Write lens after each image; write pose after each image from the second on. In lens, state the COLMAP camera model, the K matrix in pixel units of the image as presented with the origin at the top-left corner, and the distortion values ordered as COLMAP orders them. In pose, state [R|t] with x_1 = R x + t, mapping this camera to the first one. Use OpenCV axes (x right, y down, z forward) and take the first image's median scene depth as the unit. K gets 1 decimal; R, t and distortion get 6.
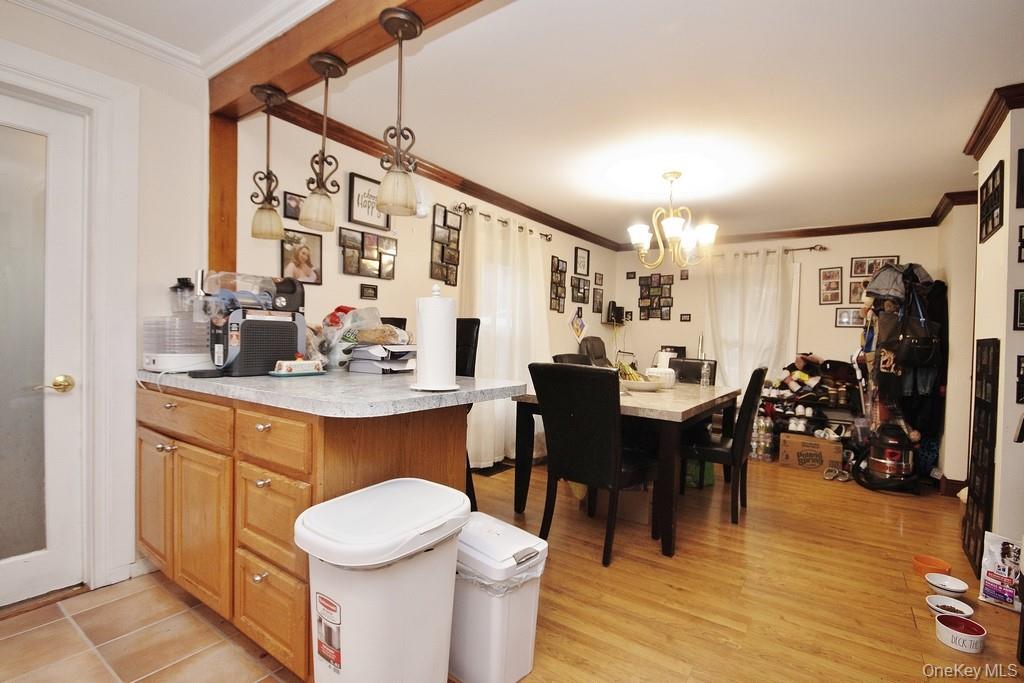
lens RADIAL K [[472.8, 0, 519.9], [0, 472.8, 346.2], [0, 0, 1]] dist [0.004135, -0.008635]
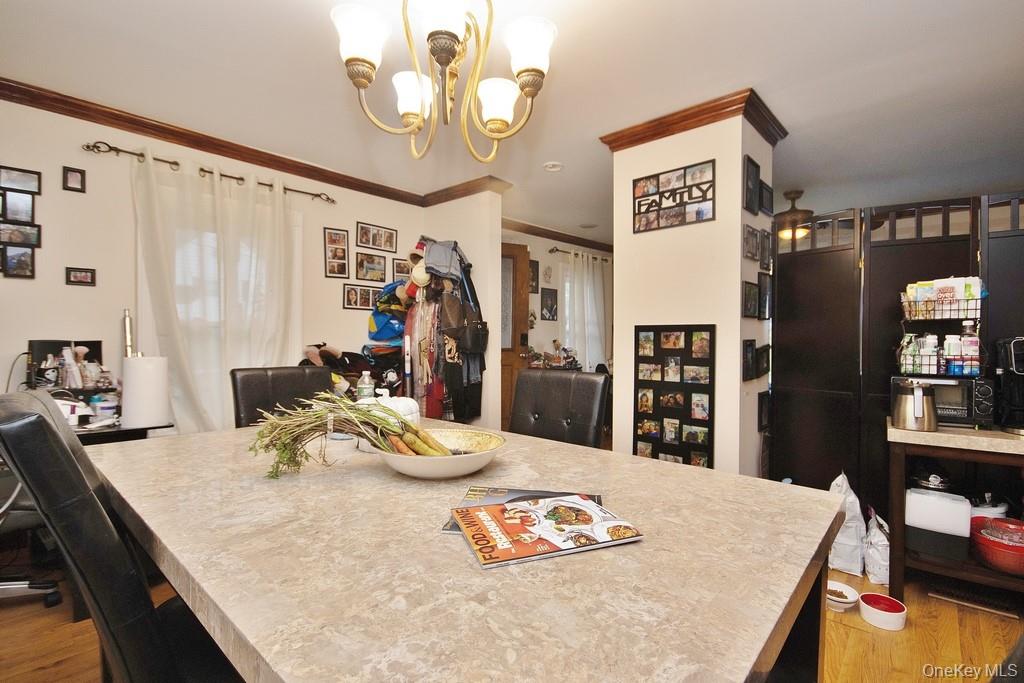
lens RADIAL K [[472.8, 0, 517.2], [0, 472.8, 345.5], [0, 0, 1]] dist [0.004135, -0.008635]
pose [[0.132773, -0.042250, 0.990246, -0.112767], [0.012378, 0.999084, 0.040967, -0.017753], [-0.991069, 0.006818, 0.133175, 1.298096]]
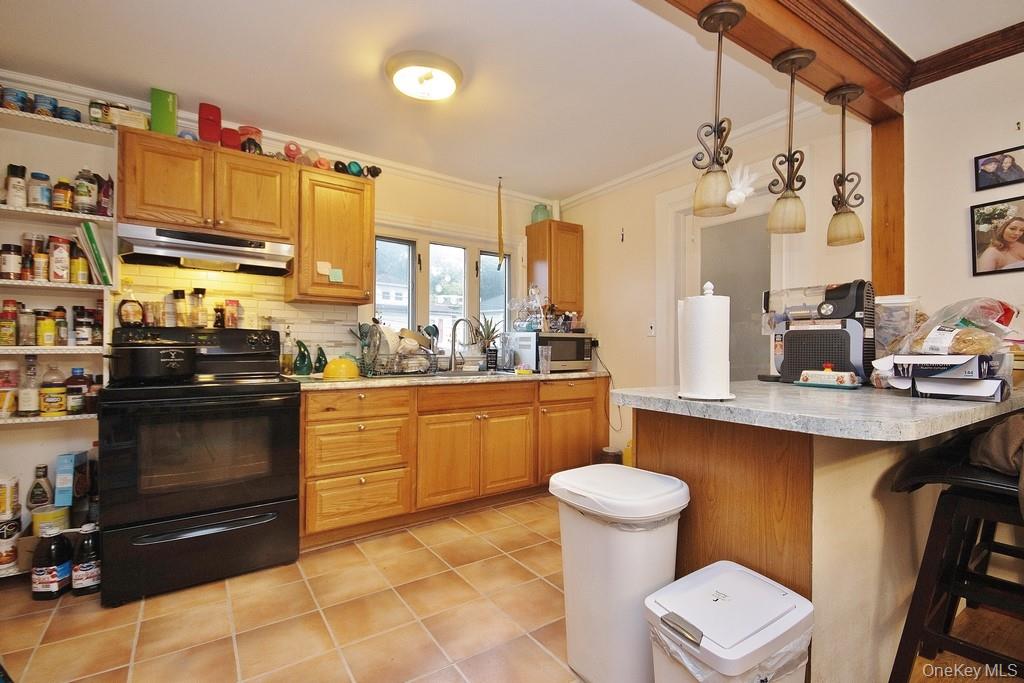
lens RADIAL K [[472.8, 0, 520.2], [0, 472.8, 344.8], [0, 0, 1]] dist [0.004135, -0.008635]
pose [[-0.363925, -0.023971, -0.931120, 0.526863], [-0.027952, 0.999500, -0.014807, 0.008348], [0.931009, 0.020638, -0.364413, 0.665265]]
